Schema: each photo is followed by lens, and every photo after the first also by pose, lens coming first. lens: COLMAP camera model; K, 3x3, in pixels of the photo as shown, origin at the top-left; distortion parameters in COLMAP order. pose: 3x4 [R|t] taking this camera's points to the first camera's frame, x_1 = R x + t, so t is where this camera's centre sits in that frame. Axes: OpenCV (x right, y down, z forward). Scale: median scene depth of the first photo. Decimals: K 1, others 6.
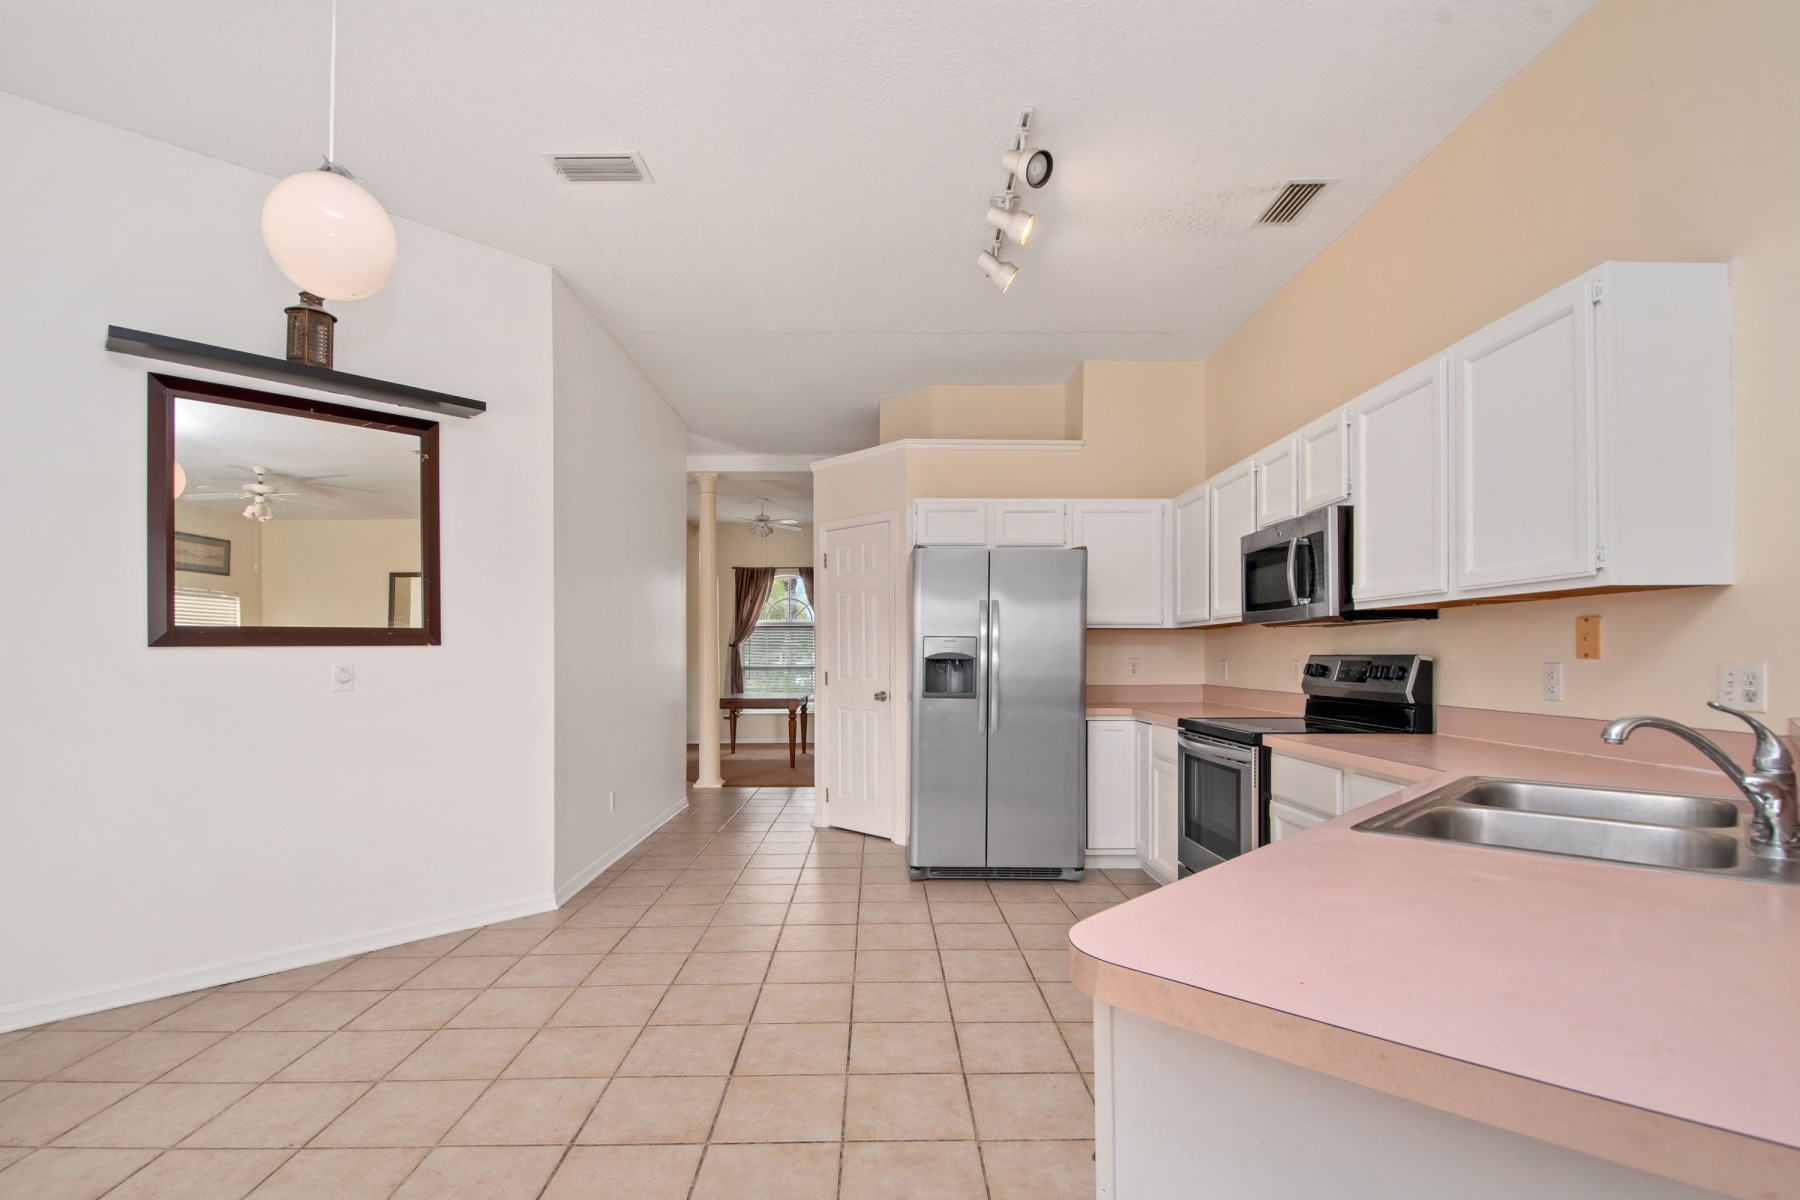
lens RADIAL K [[837.6, 0, 896.1], [0, 837.6, 655.2], [0, 0, 1]] dist [0.000204, -0.000353]
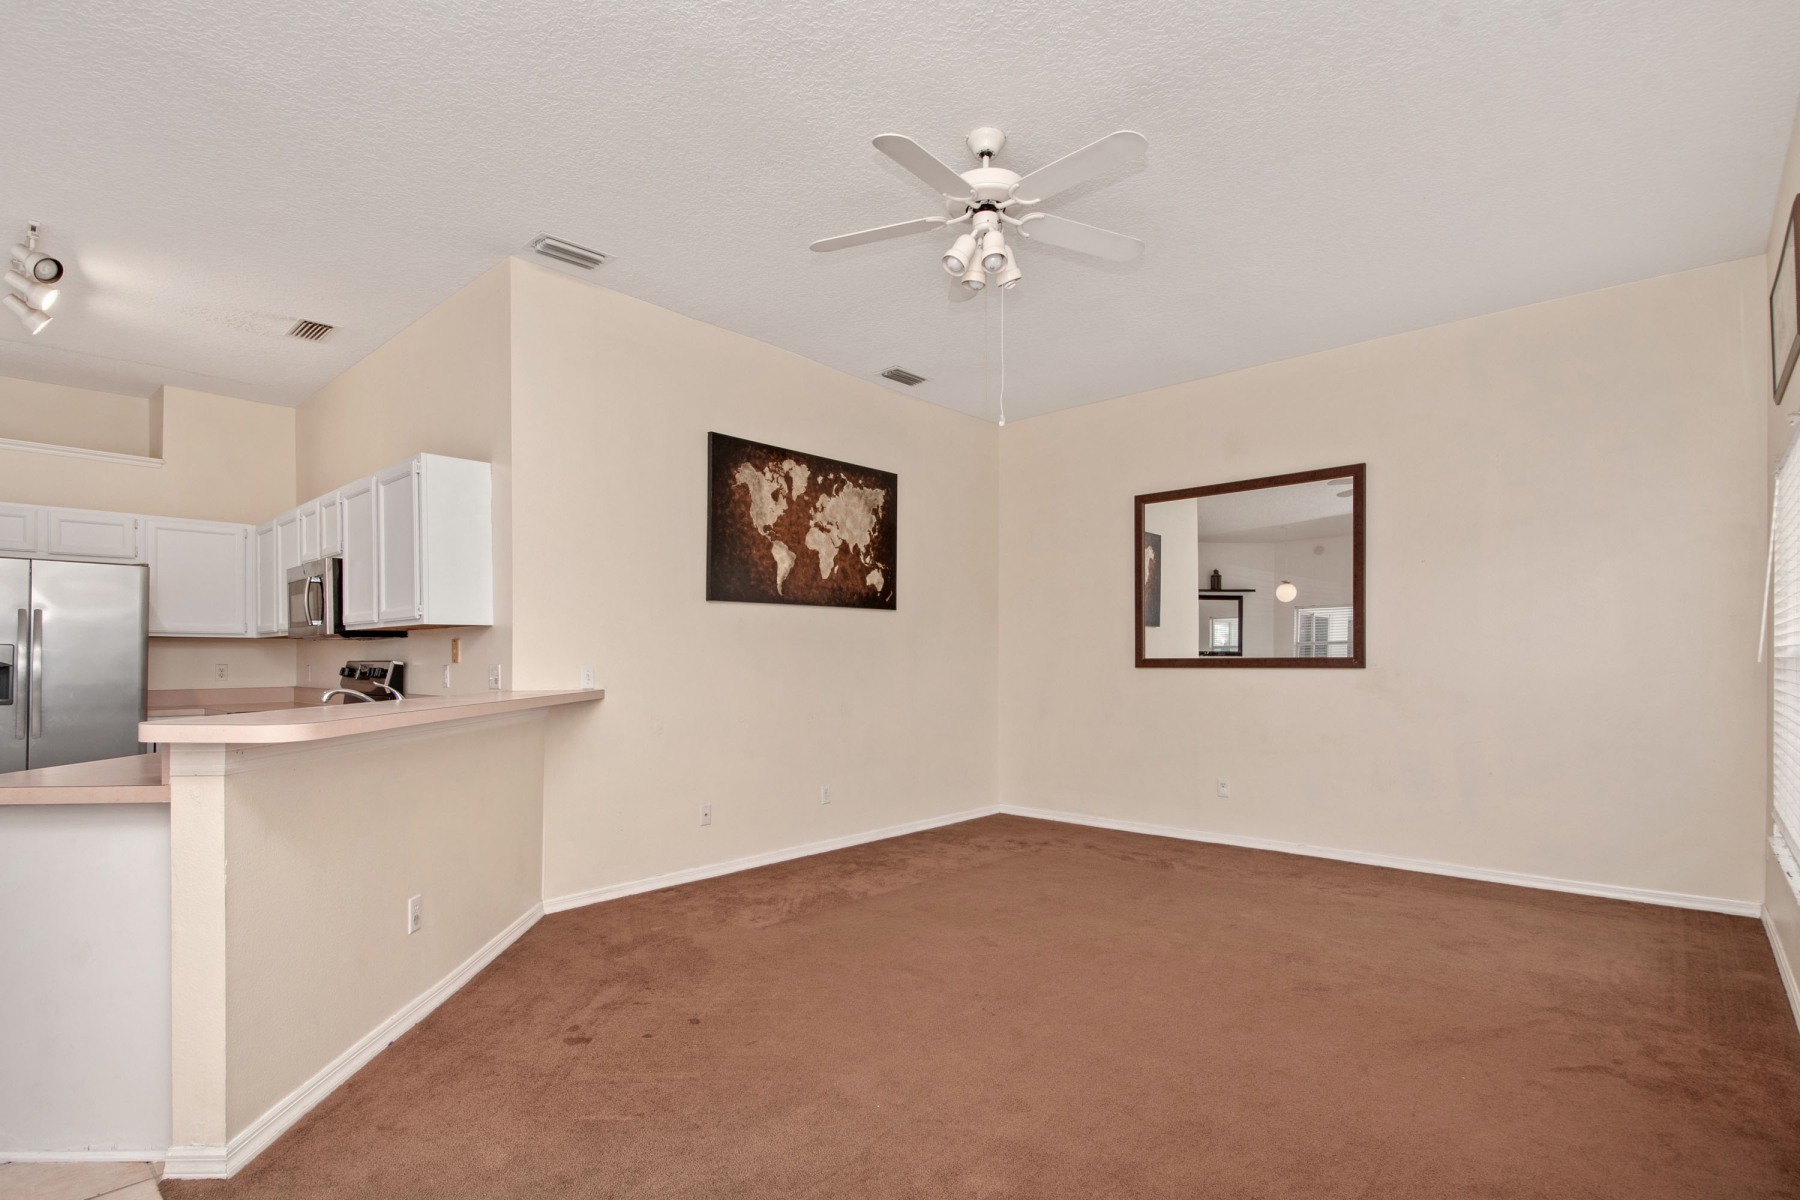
lens RADIAL K [[868.4, 0, 896.0], [0, 868.4, 657.1], [0, 0, 1]] dist [0.024314, -0.026559]
pose [[0.688821, -0.002389, 0.724928, 0.091669], [0.003057, 0.999995, 0.000391, -0.004475], [-0.724925, 0.001946, 0.688825, -0.642916]]
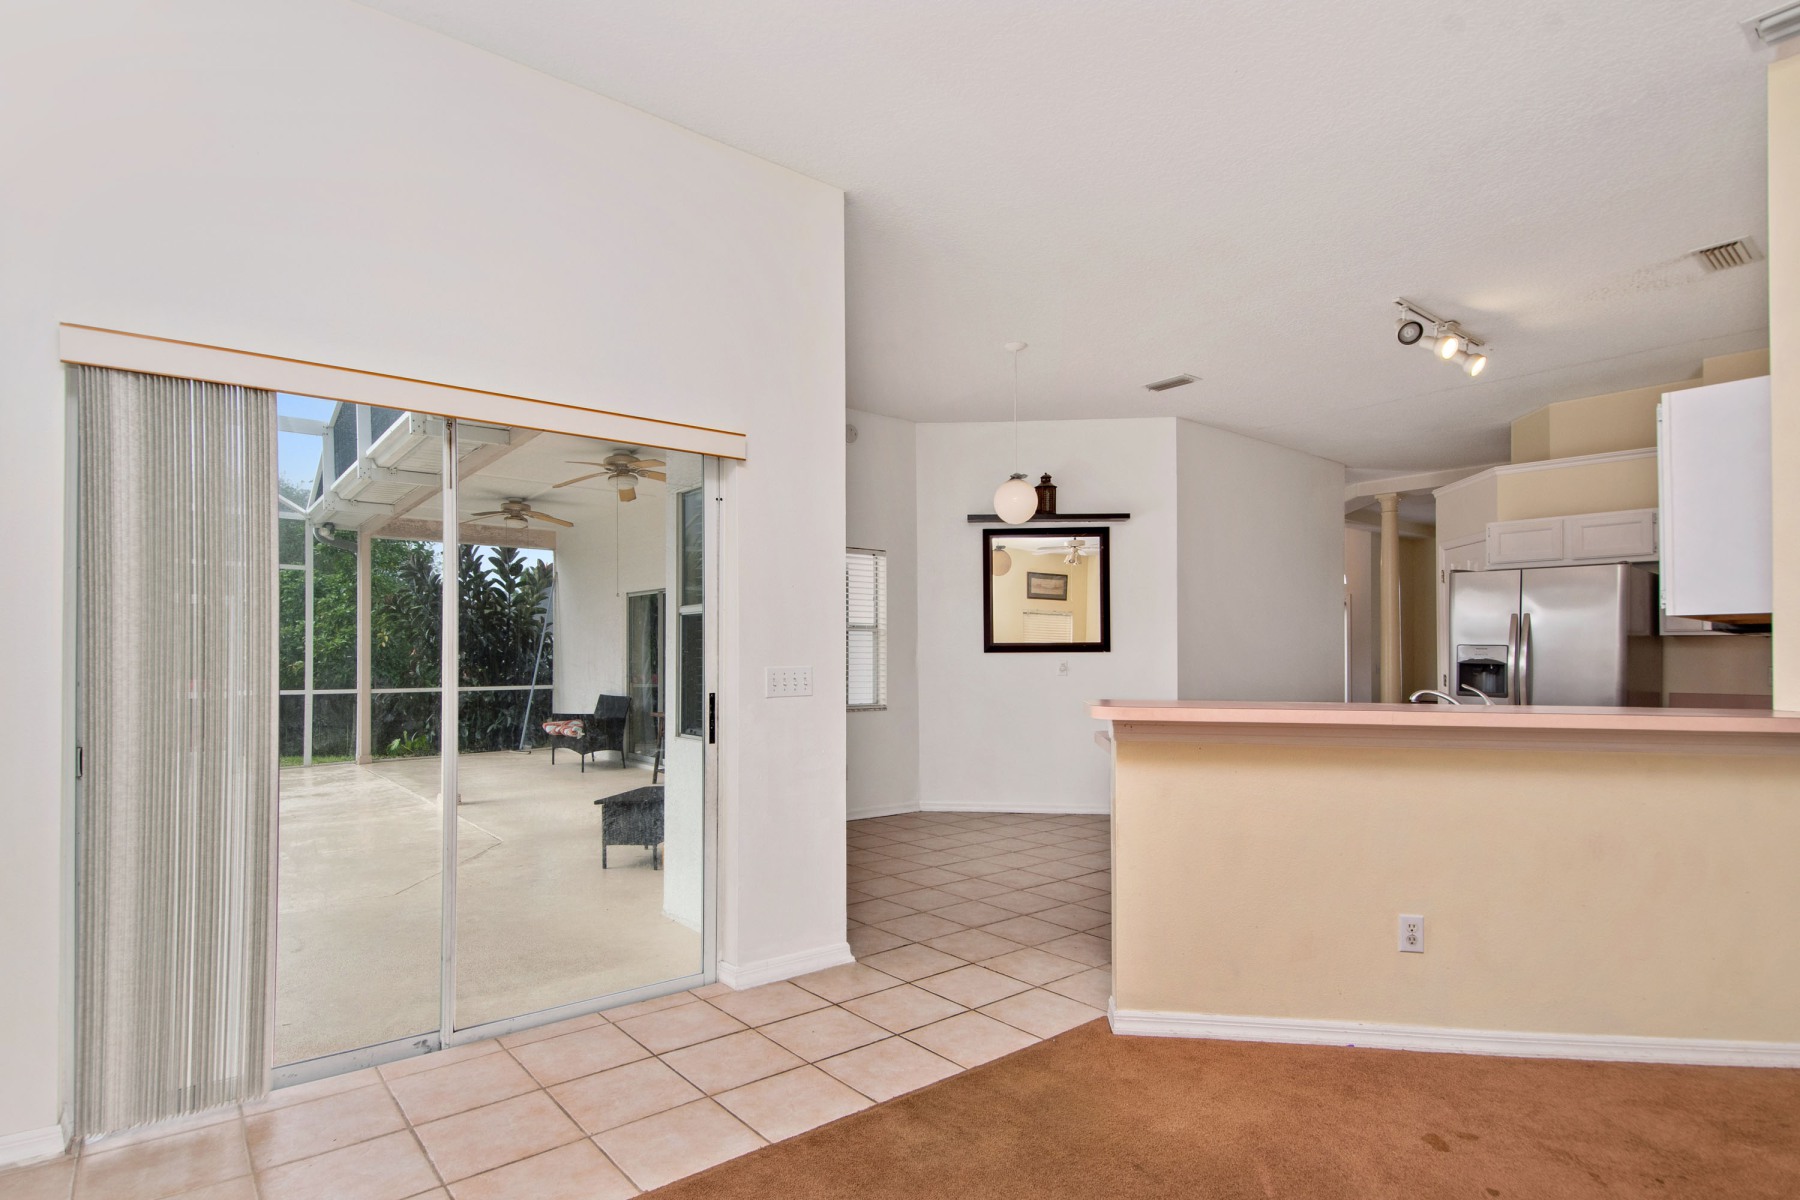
lens RADIAL K [[946.8, 0, 896.4], [0, 946.8, 658.5], [0, 0, 1]] dist [0.004300, 0.000922]
pose [[0.624659, 0.009109, -0.780845, 0.753211], [-0.007242, 0.999957, 0.005872, -0.005868], [0.780864, 0.001986, 0.624697, -0.619123]]
